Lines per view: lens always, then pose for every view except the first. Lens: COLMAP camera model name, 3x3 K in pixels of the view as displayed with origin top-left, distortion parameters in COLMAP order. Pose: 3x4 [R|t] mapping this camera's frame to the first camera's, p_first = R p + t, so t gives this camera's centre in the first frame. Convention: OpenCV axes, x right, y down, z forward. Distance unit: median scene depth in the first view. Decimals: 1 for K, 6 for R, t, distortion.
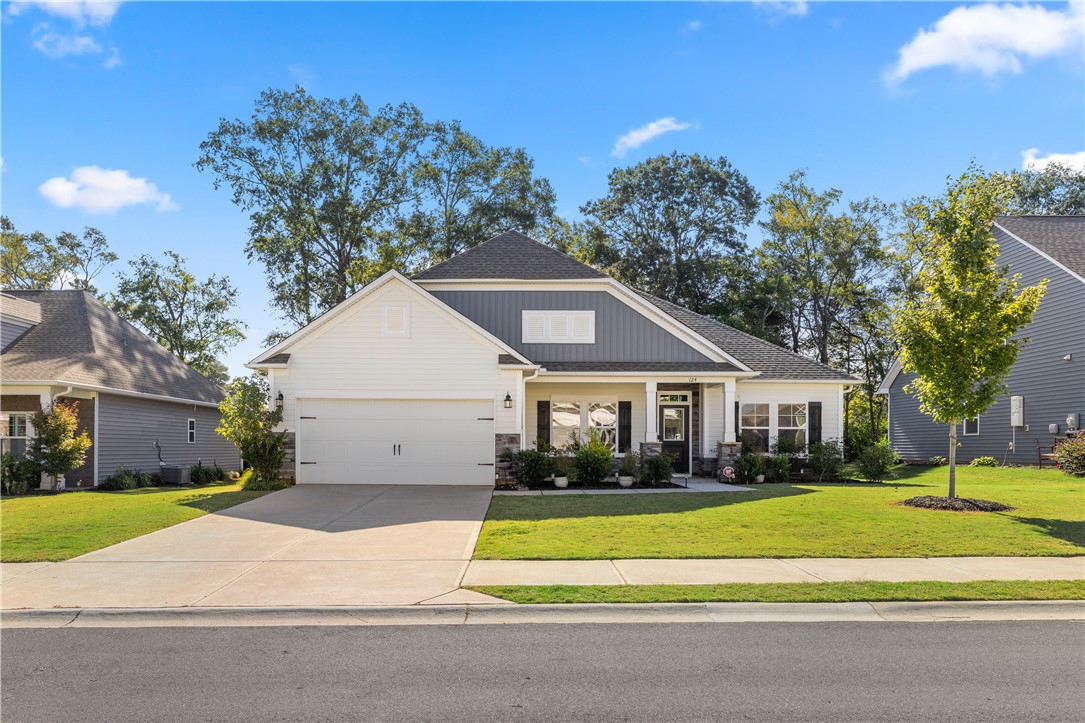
lens RADIAL K [[711.4, 0, 517.6], [0, 711.4, 436.7], [0, 0, 1]] dist [0.005294, -0.004934]
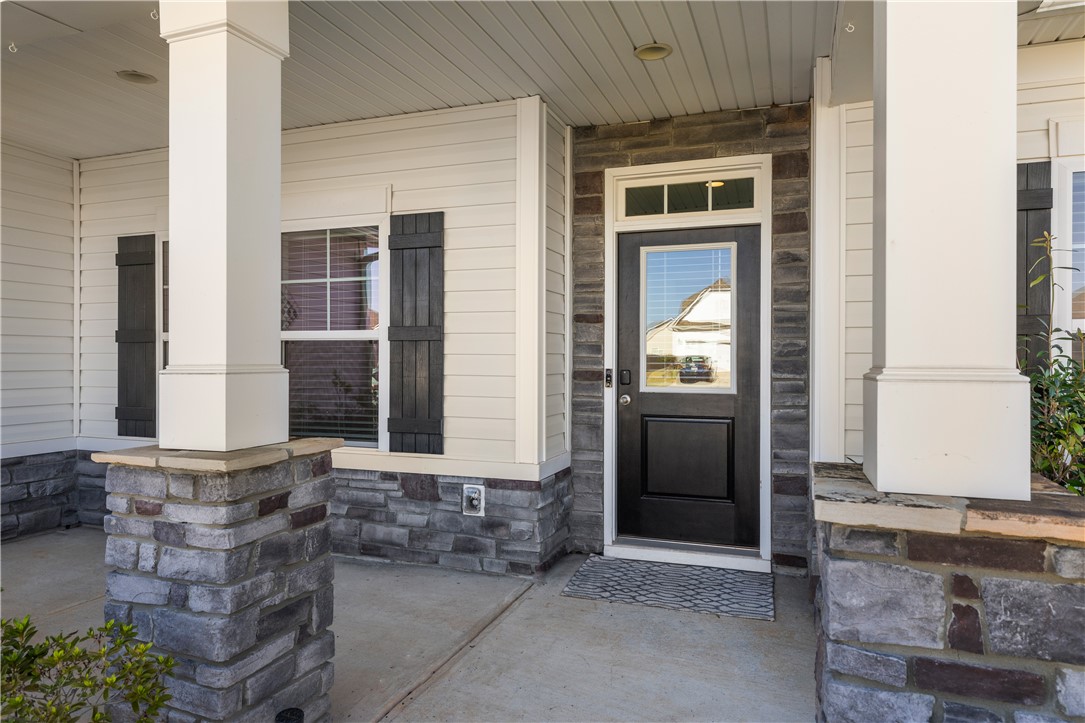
lens RADIAL K [[673.6, 0, 518.2], [0, 673.6, 361.6], [0, 0, 1]] dist [-0.002423, 0.000263]
pose [[0.941600, -0.002173, -0.336726, 0.250576], [0.007751, 0.999854, 0.015222, -0.007904], [0.336644, -0.016943, 0.941480, 0.821547]]
